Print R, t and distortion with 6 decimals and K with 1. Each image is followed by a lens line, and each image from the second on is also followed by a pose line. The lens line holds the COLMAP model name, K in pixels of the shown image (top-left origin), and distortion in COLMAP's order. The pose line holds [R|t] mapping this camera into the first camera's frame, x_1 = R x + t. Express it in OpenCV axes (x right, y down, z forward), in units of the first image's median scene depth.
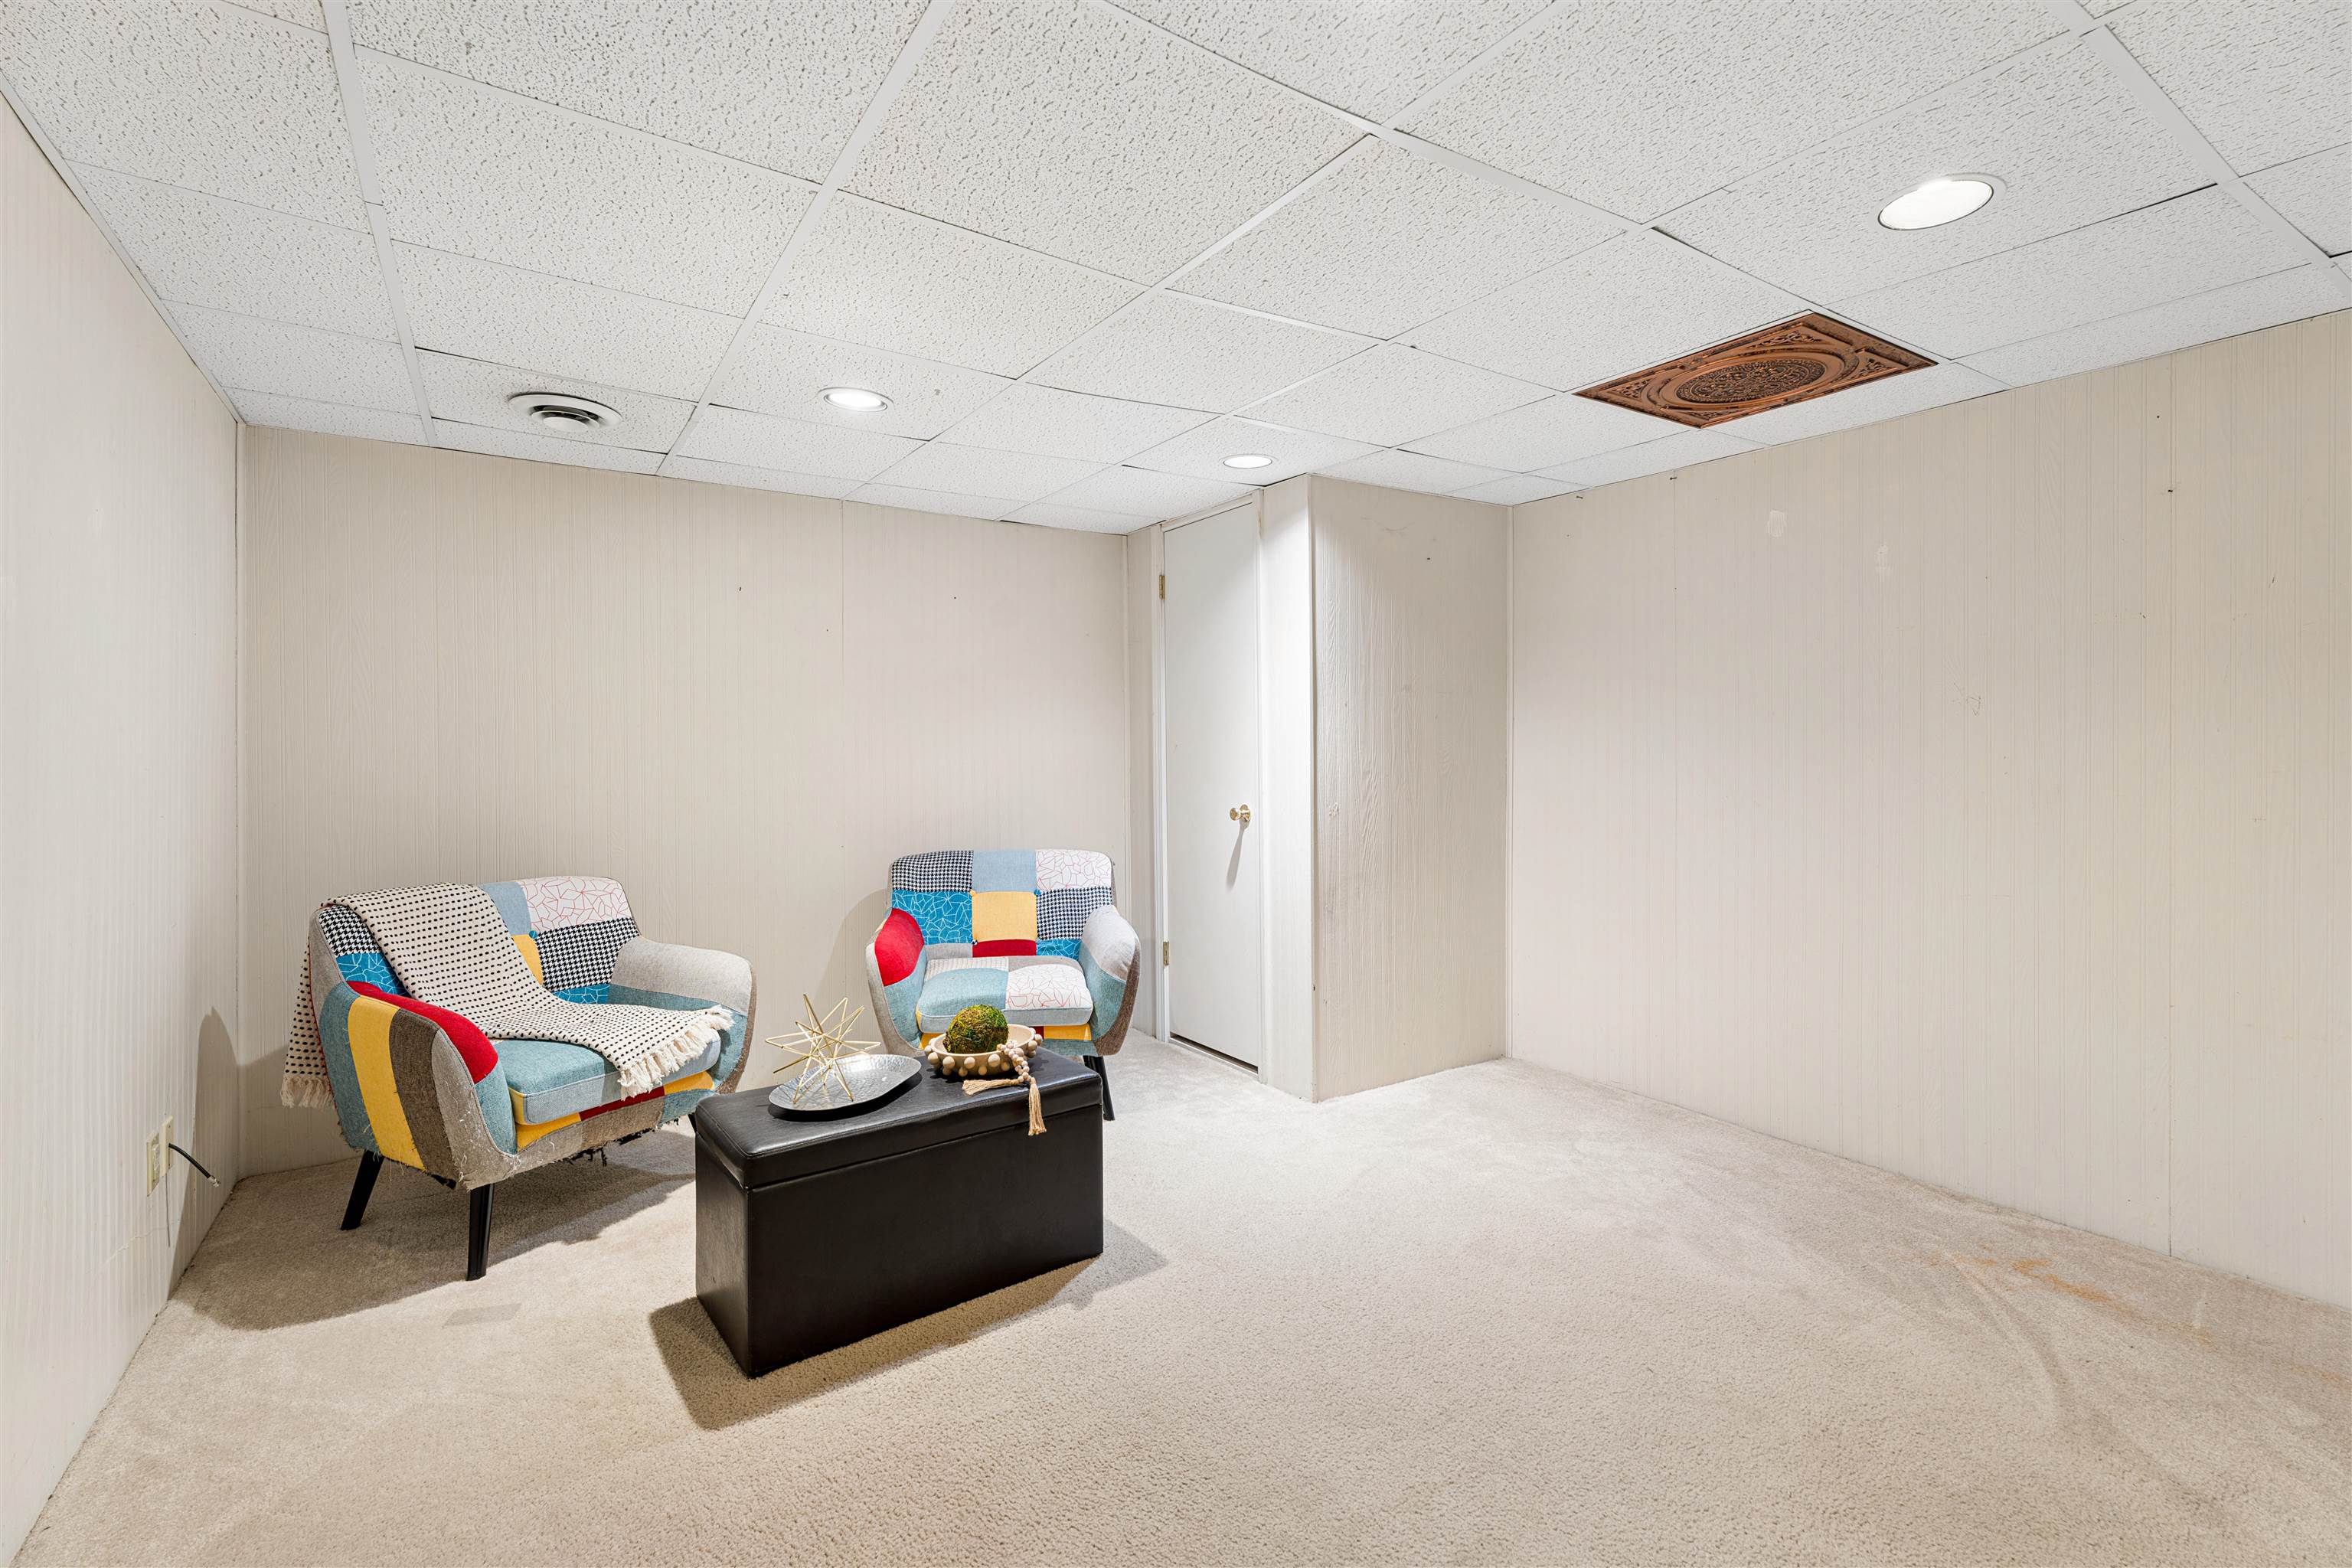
lens RADIAL K [[1049.0, 0, 1178.0], [0, 1049.0, 761.4], [0, 0, 1]] dist [0.001401, 0.001981]
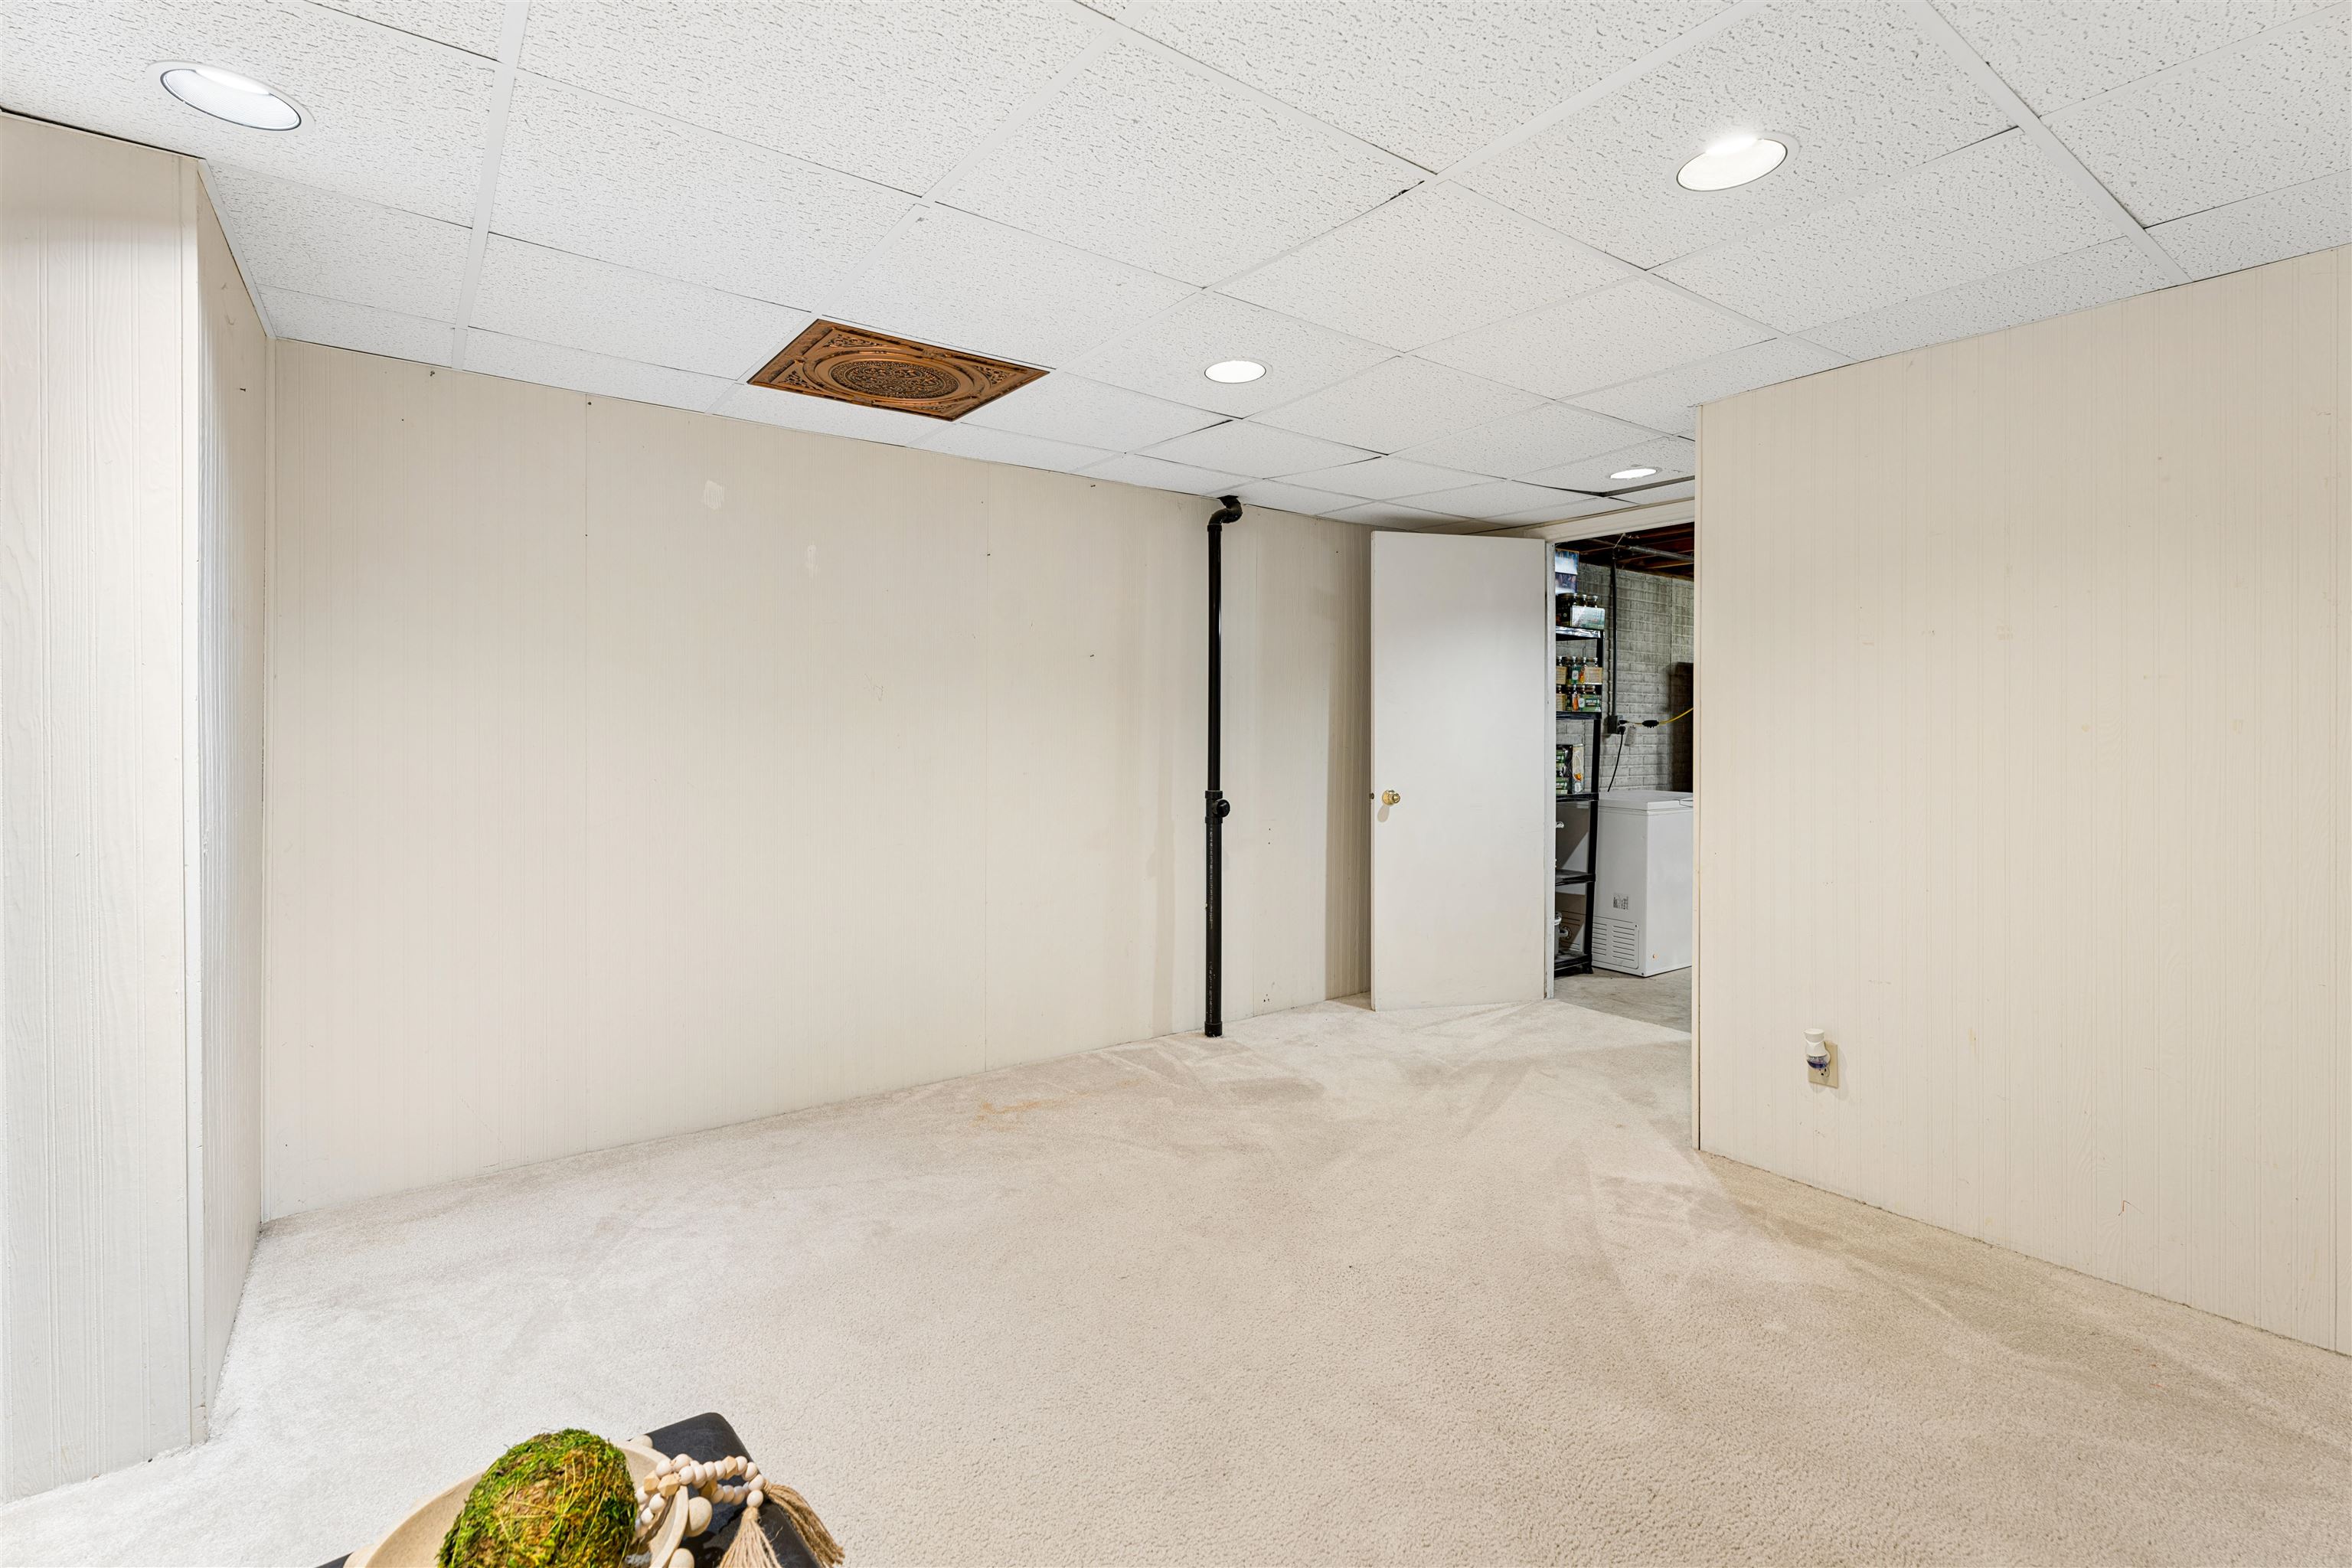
lens RADIAL K [[1049.0, 0, 1200.3], [0, 1049.0, 734.1], [0, 0, 1]] dist [0.001401, 0.001981]
pose [[-0.056486, -0.004124, 0.998395, -0.441076], [0.007464, 0.999962, 0.004553, -0.007120], [-0.998376, 0.007709, -0.056453, 0.632128]]
